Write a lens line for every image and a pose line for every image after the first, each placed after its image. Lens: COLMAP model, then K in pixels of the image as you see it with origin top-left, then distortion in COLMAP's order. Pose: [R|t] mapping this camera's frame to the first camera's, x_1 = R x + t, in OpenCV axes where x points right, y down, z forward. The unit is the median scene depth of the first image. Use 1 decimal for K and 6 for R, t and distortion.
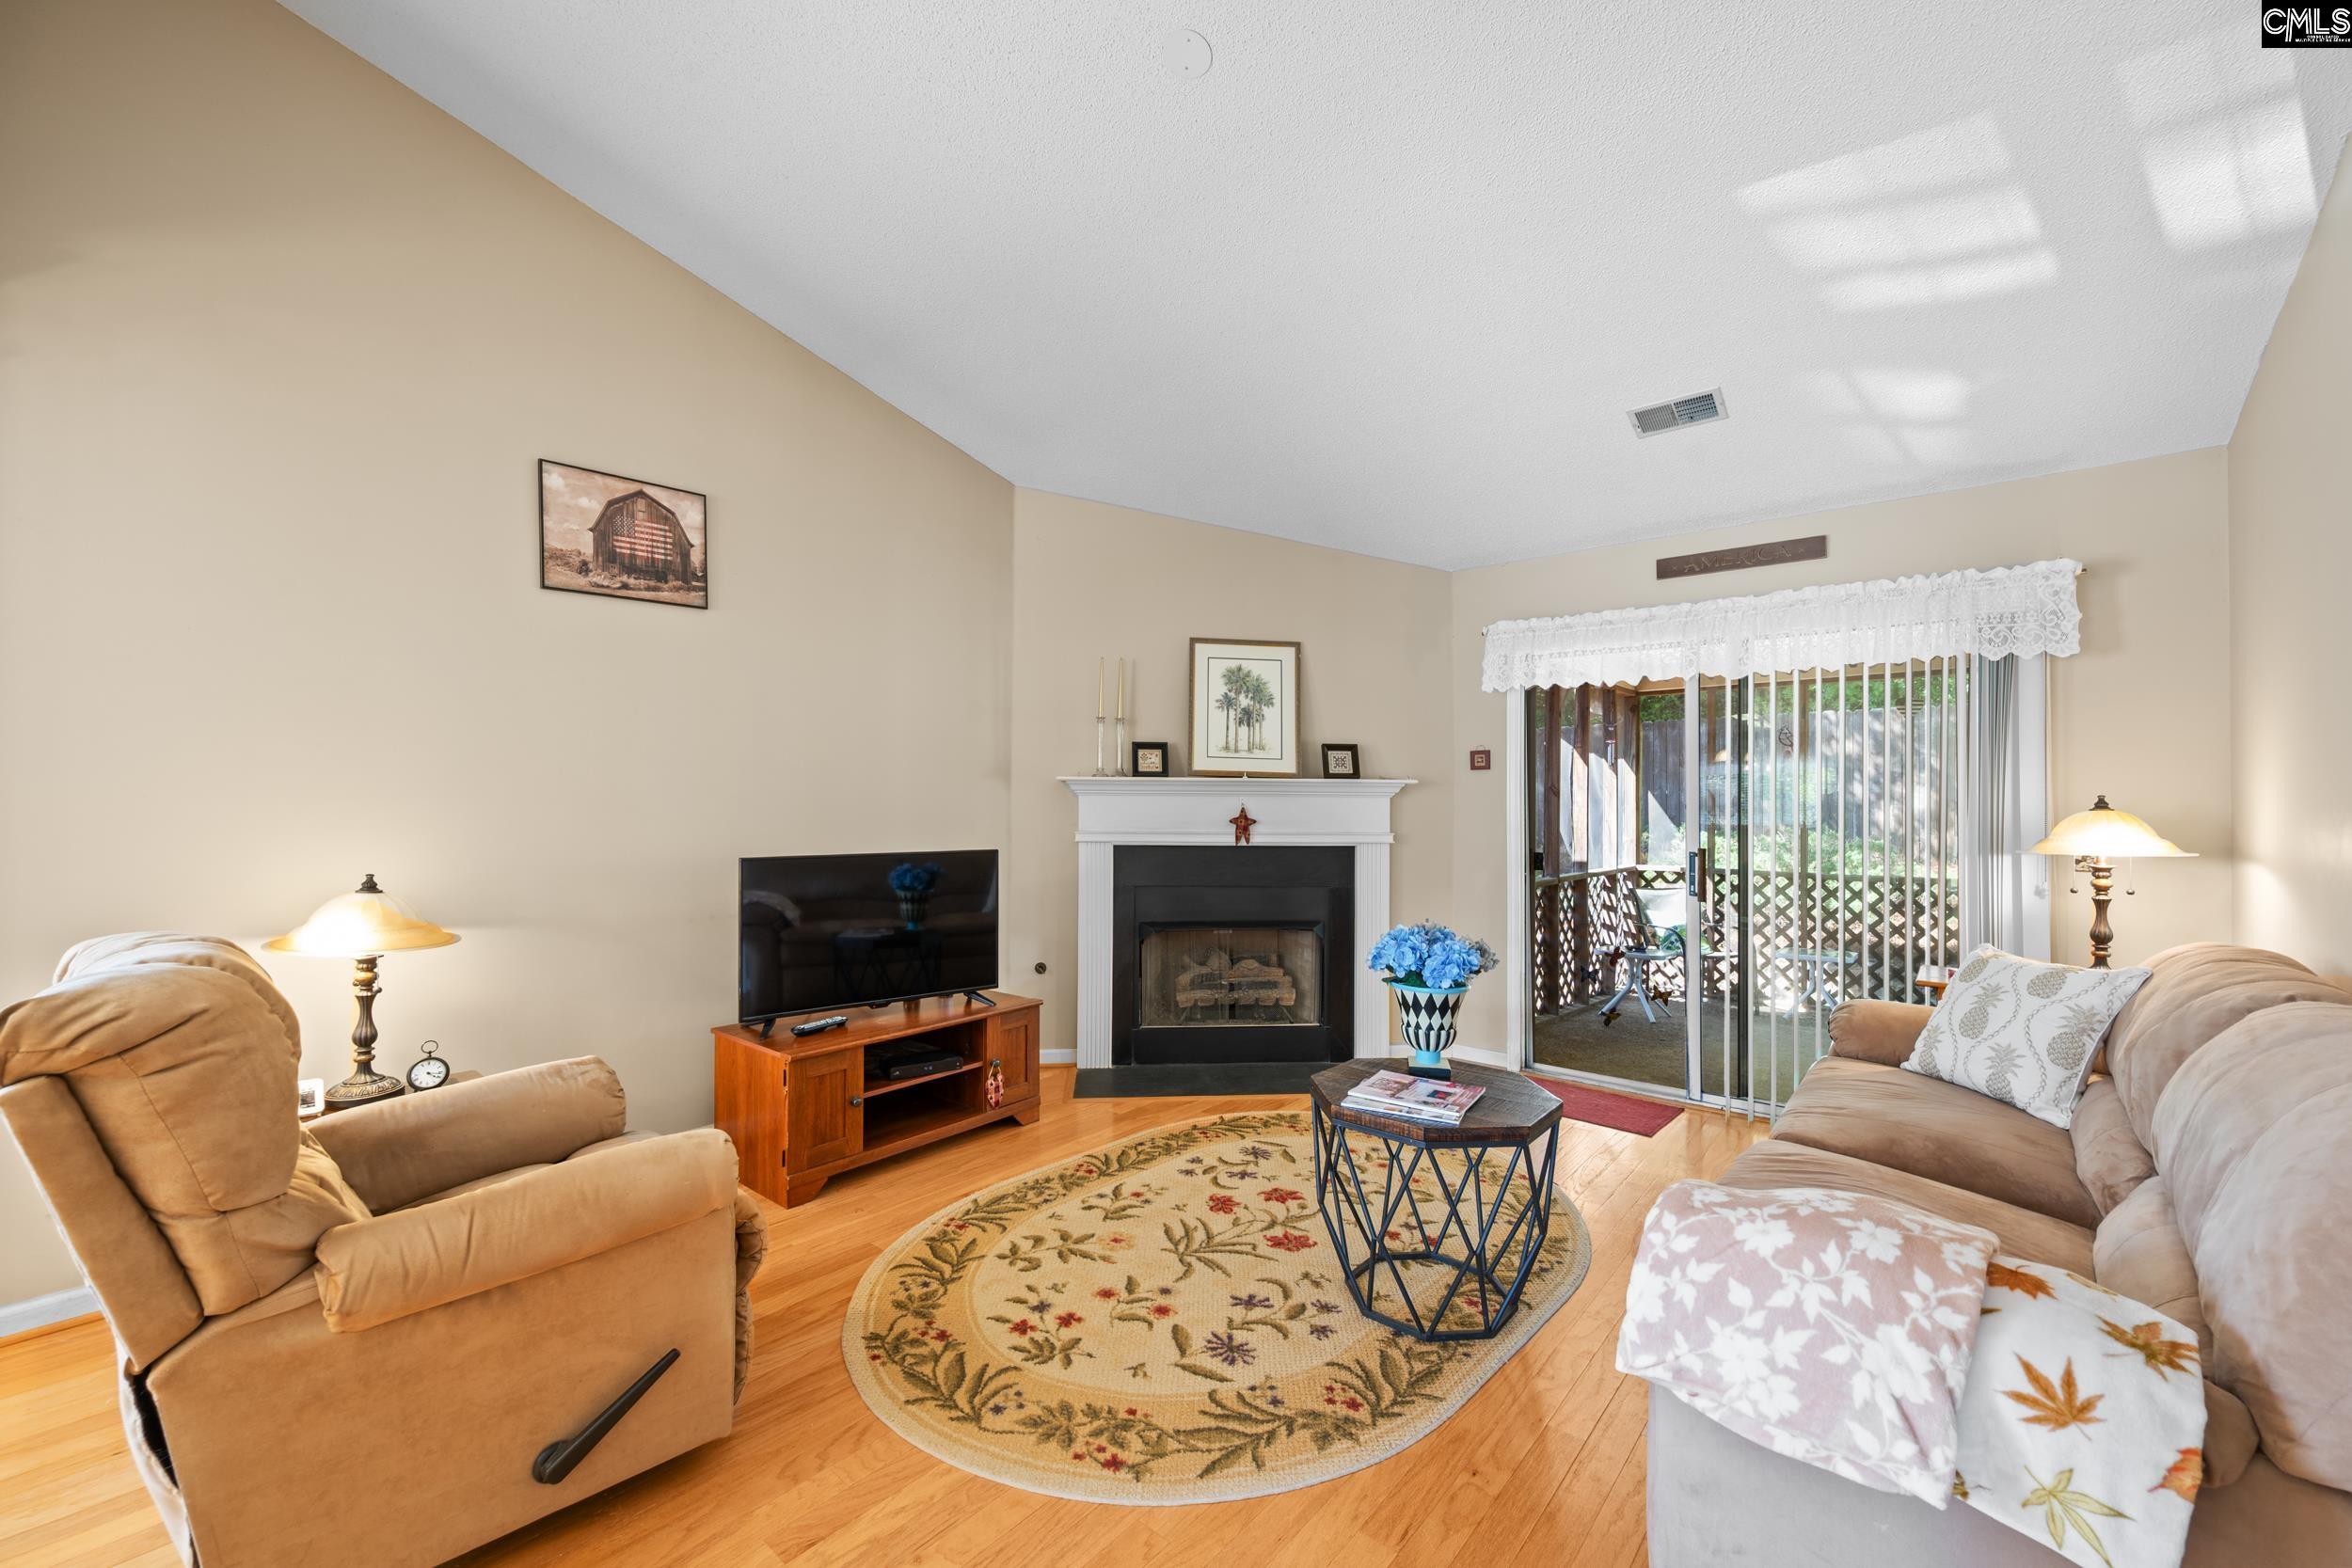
lens RADIAL K [[931.8, 0, 1180.7], [0, 931.8, 800.0], [0, 0, 1]] dist [-0.002012, 0.000897]
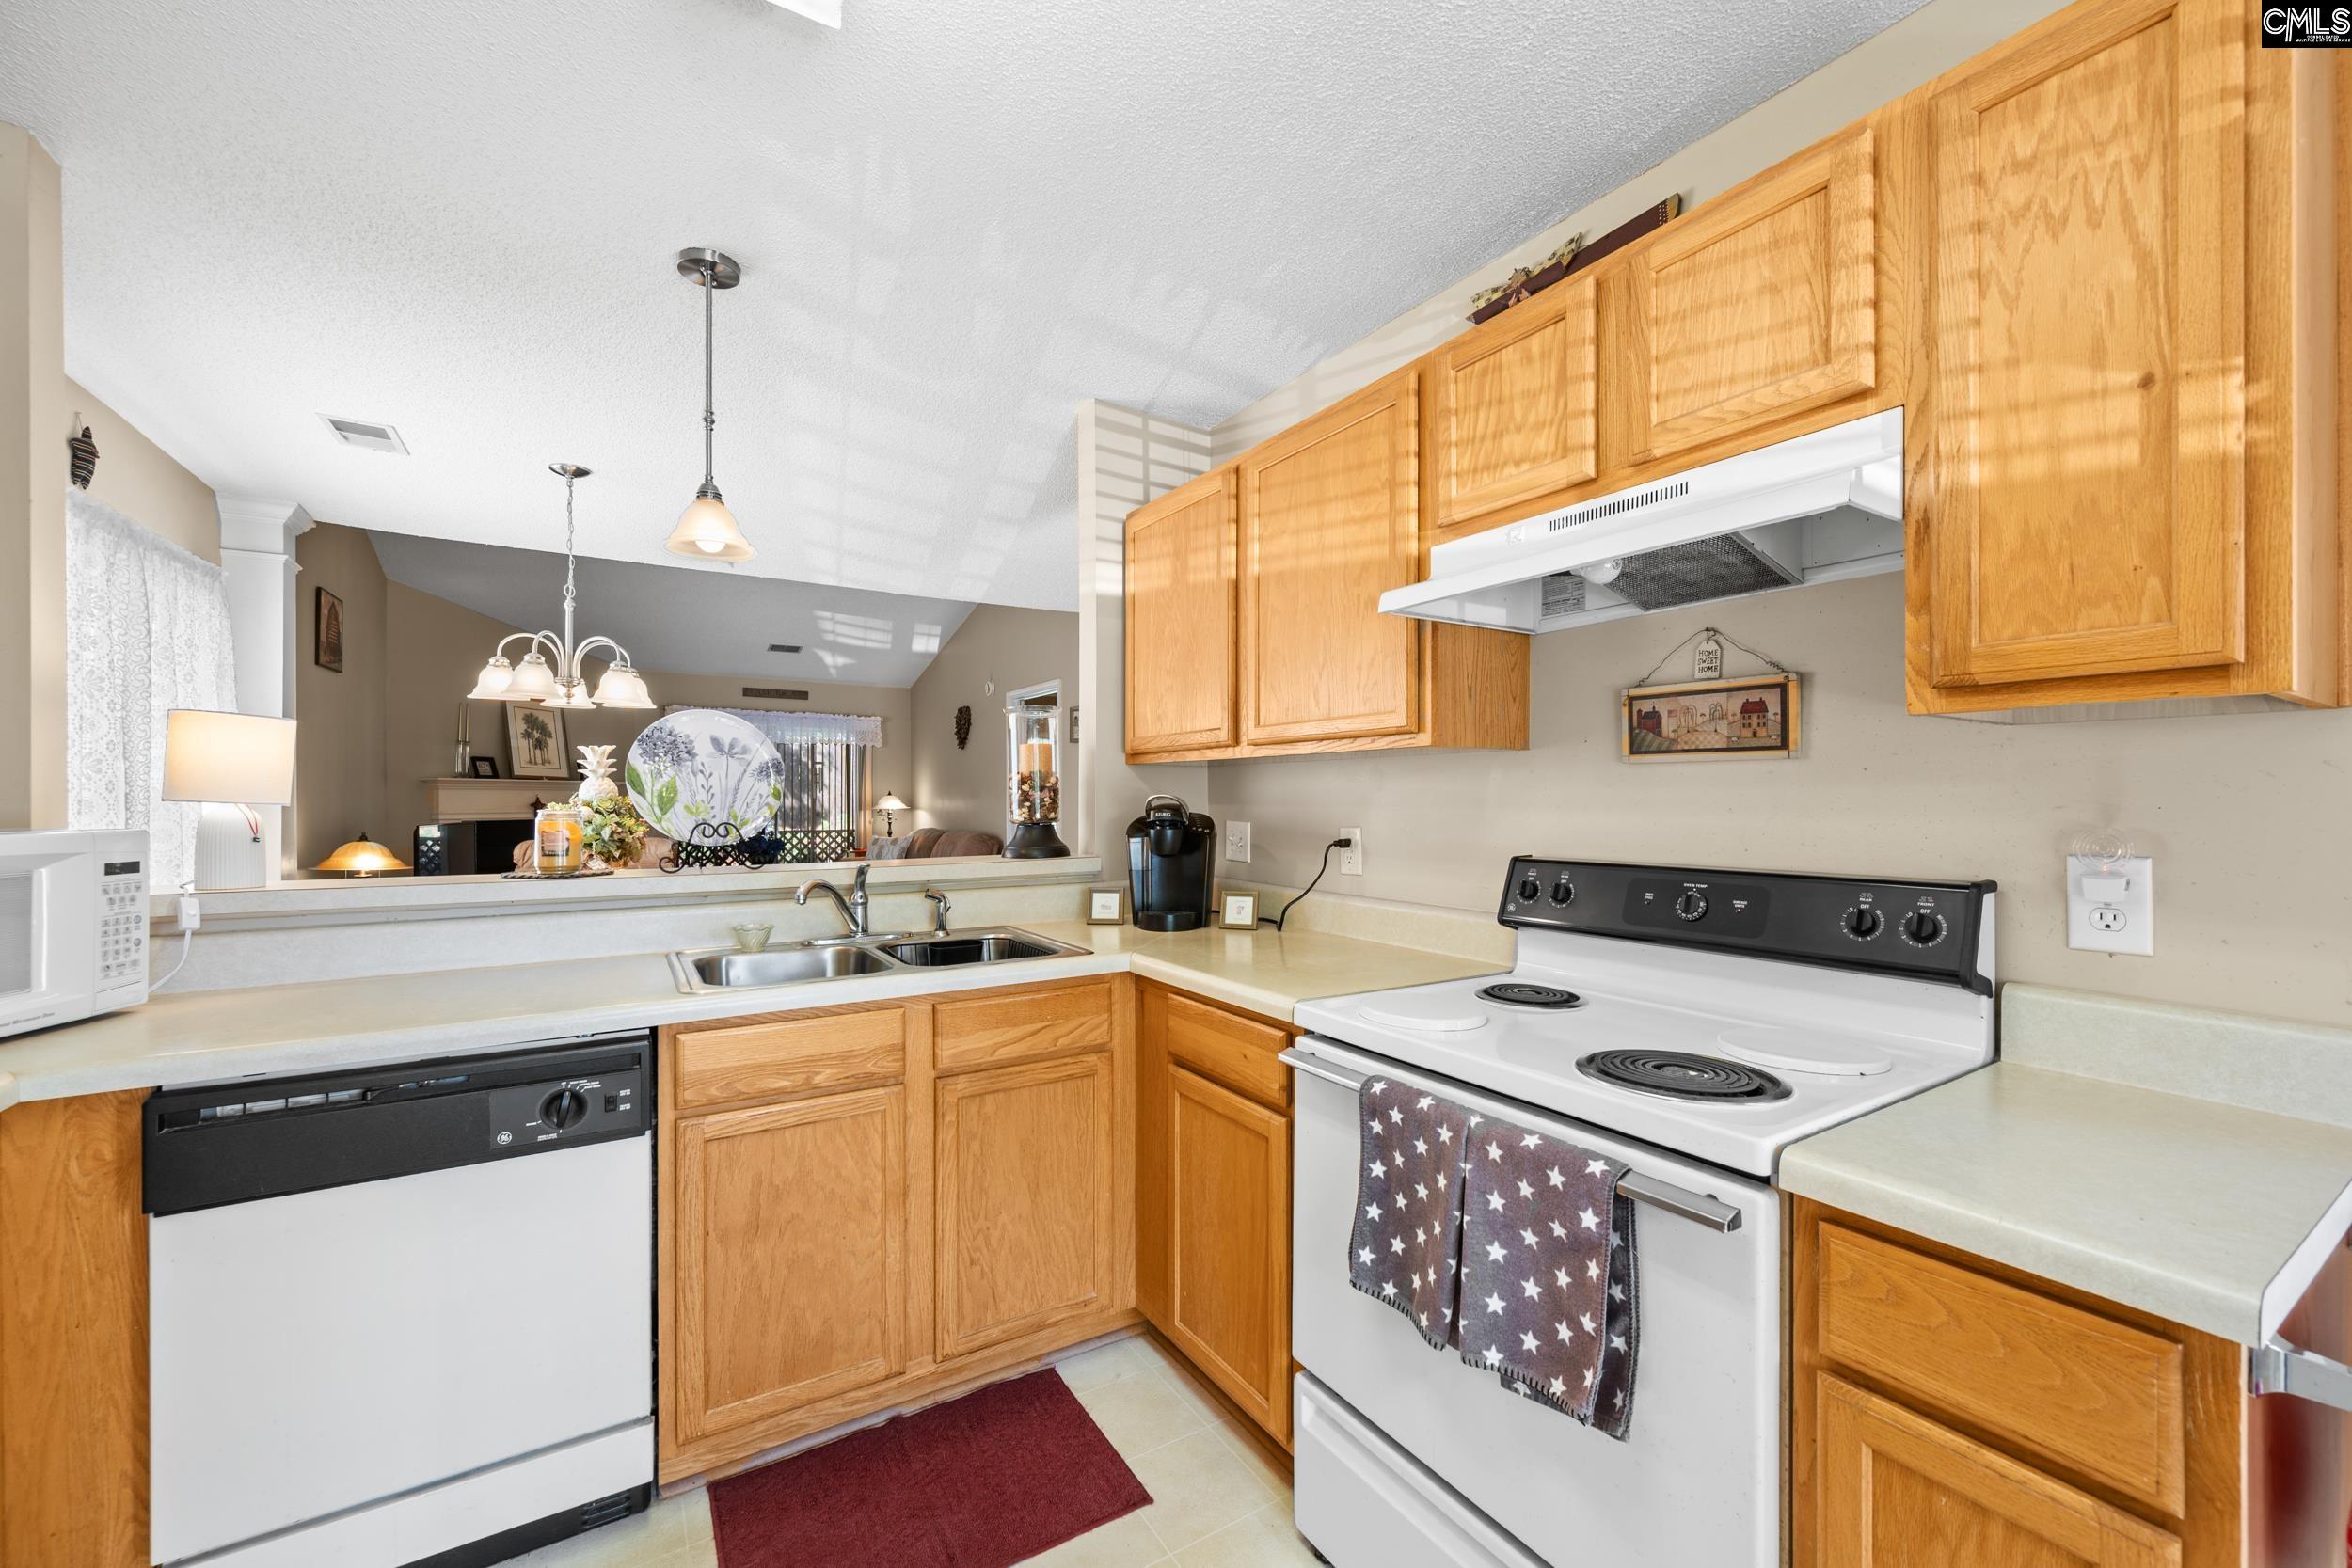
lens RADIAL K [[931.8, 0, 1182.1], [0, 931.8, 796.6], [0, 0, 1]] dist [-0.002012, 0.000897]
pose [[0.301048, -0.004529, 0.953598, -1.656649], [-0.000757, 0.999987, 0.004988, -0.002304], [-0.953609, -0.002224, 0.301041, -0.886479]]
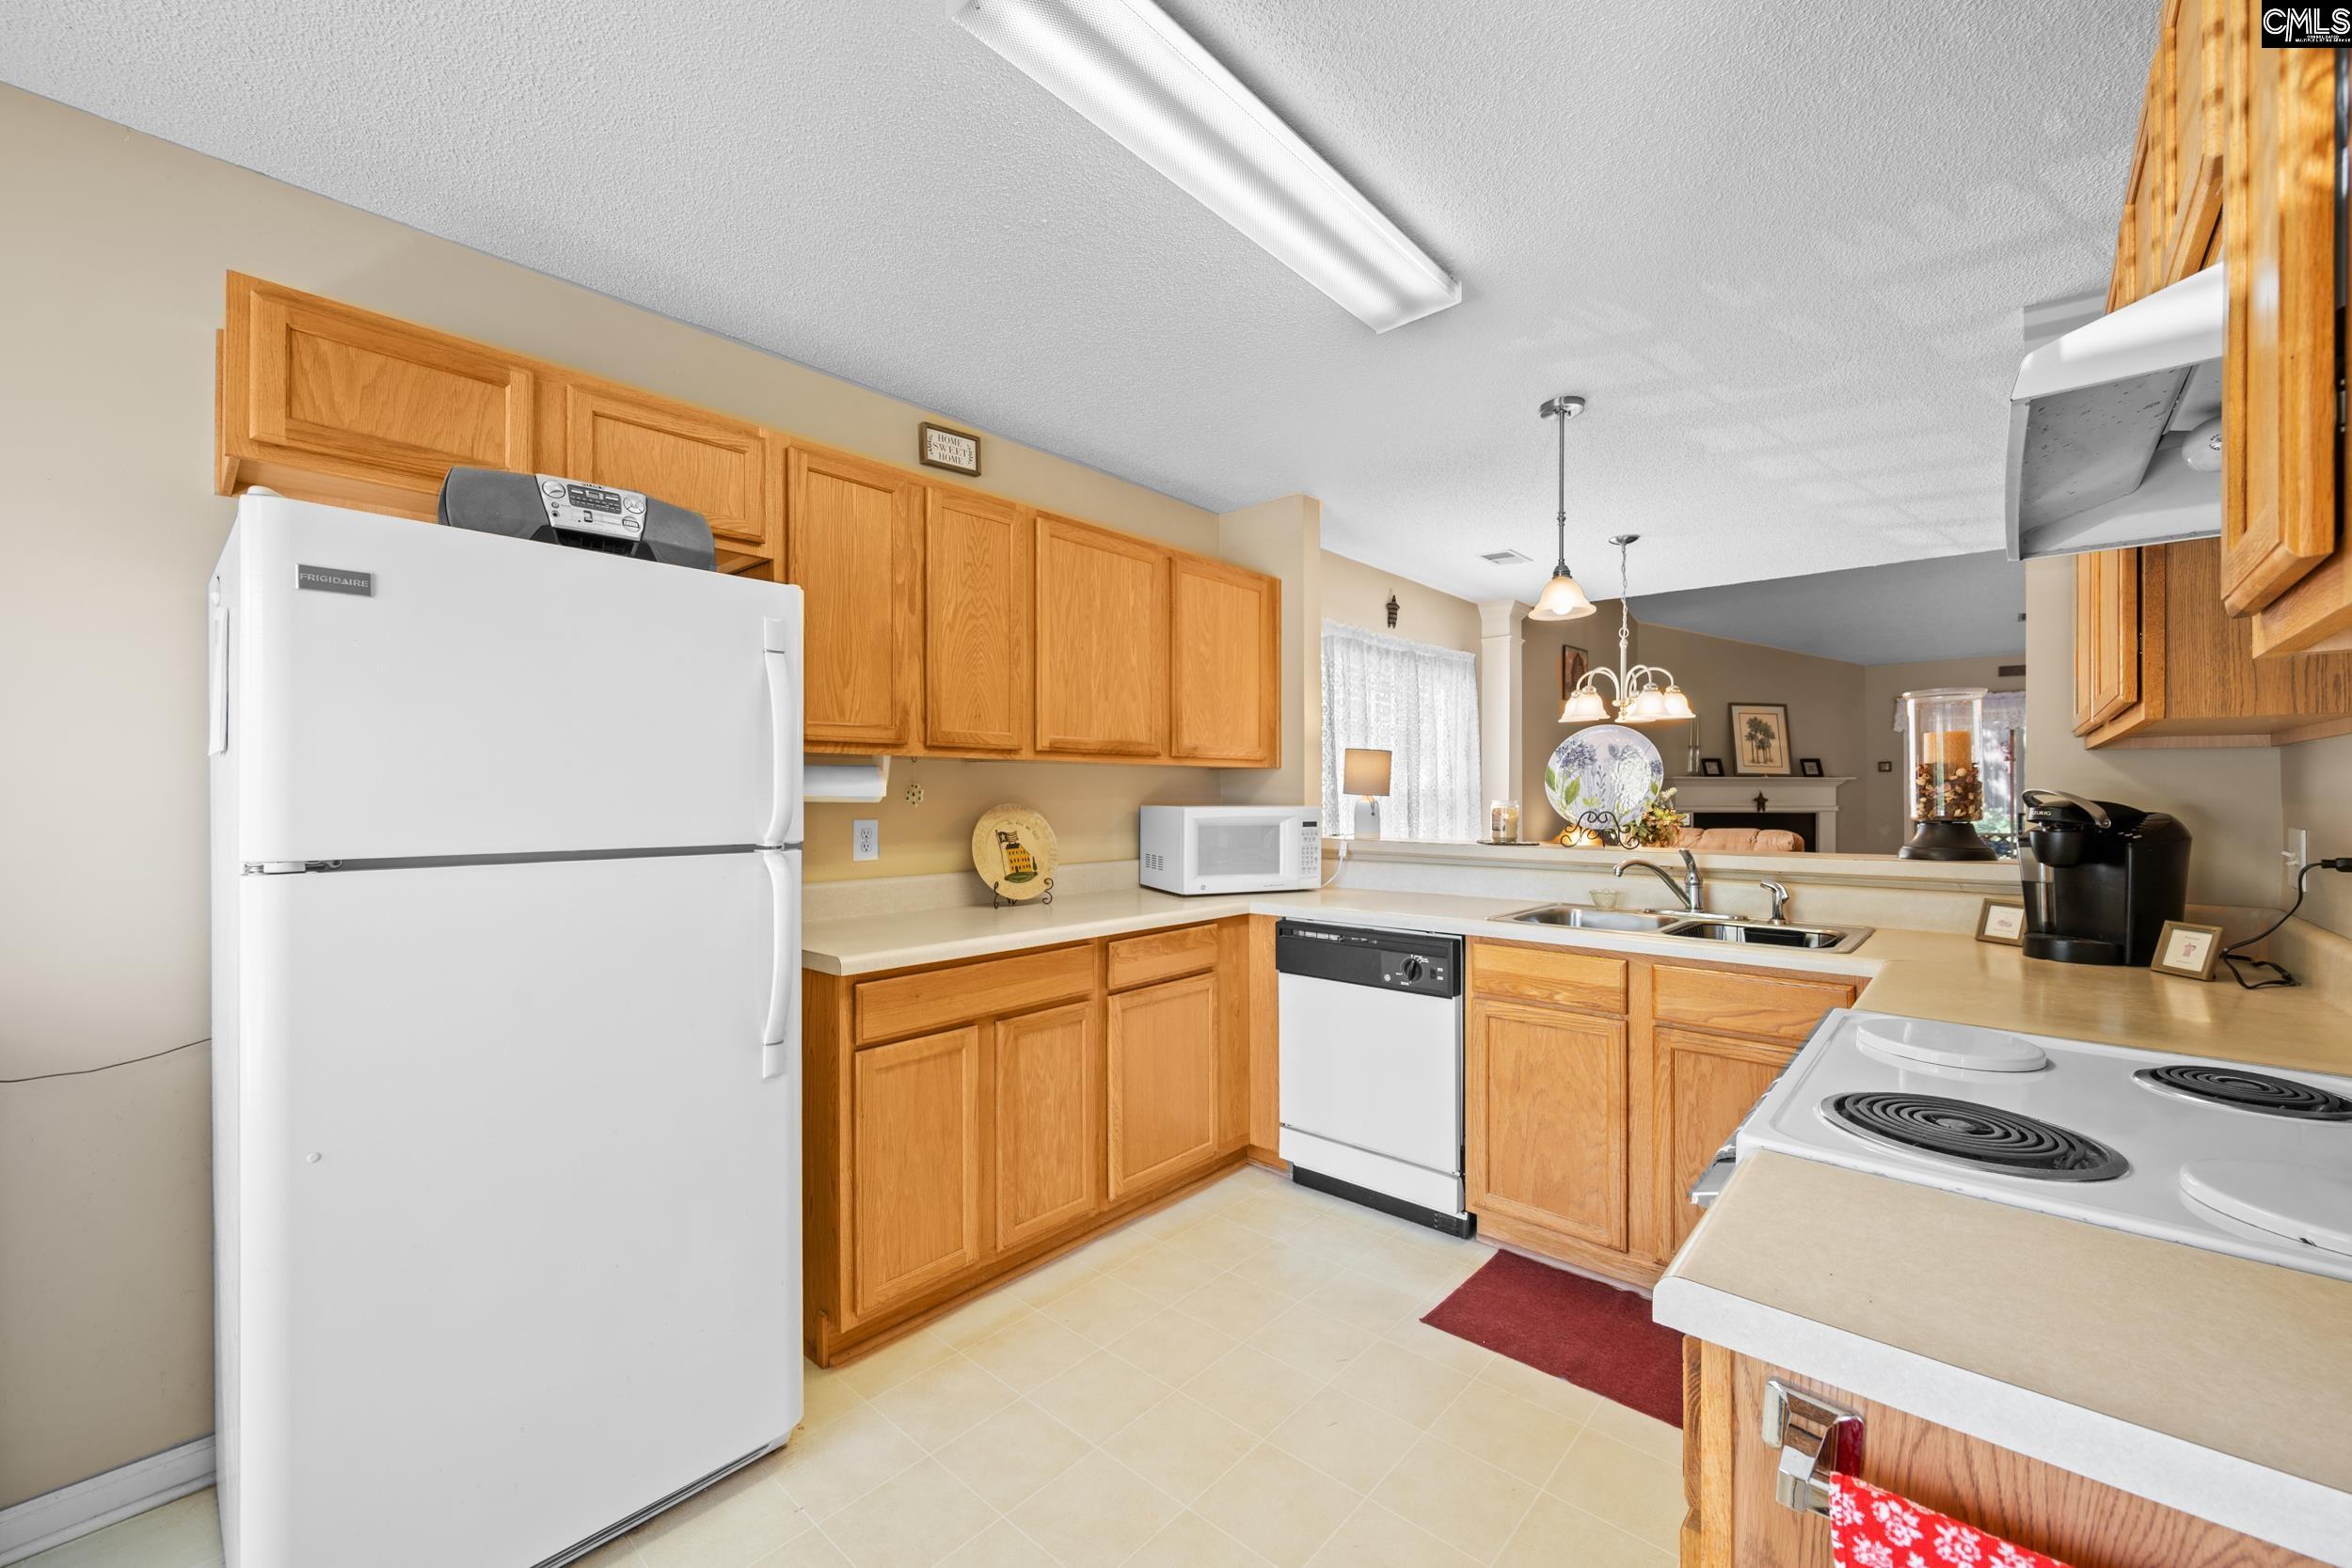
lens RADIAL K [[931.8, 0, 1180.0], [0, 931.8, 793.3], [0, 0, 1]] dist [-0.002012, 0.000897]
pose [[0.999833, -0.004677, -0.017674, -1.490790], [0.004734, 0.999984, 0.003165, -0.001606], [0.017659, -0.003248, 0.999839, -1.273720]]
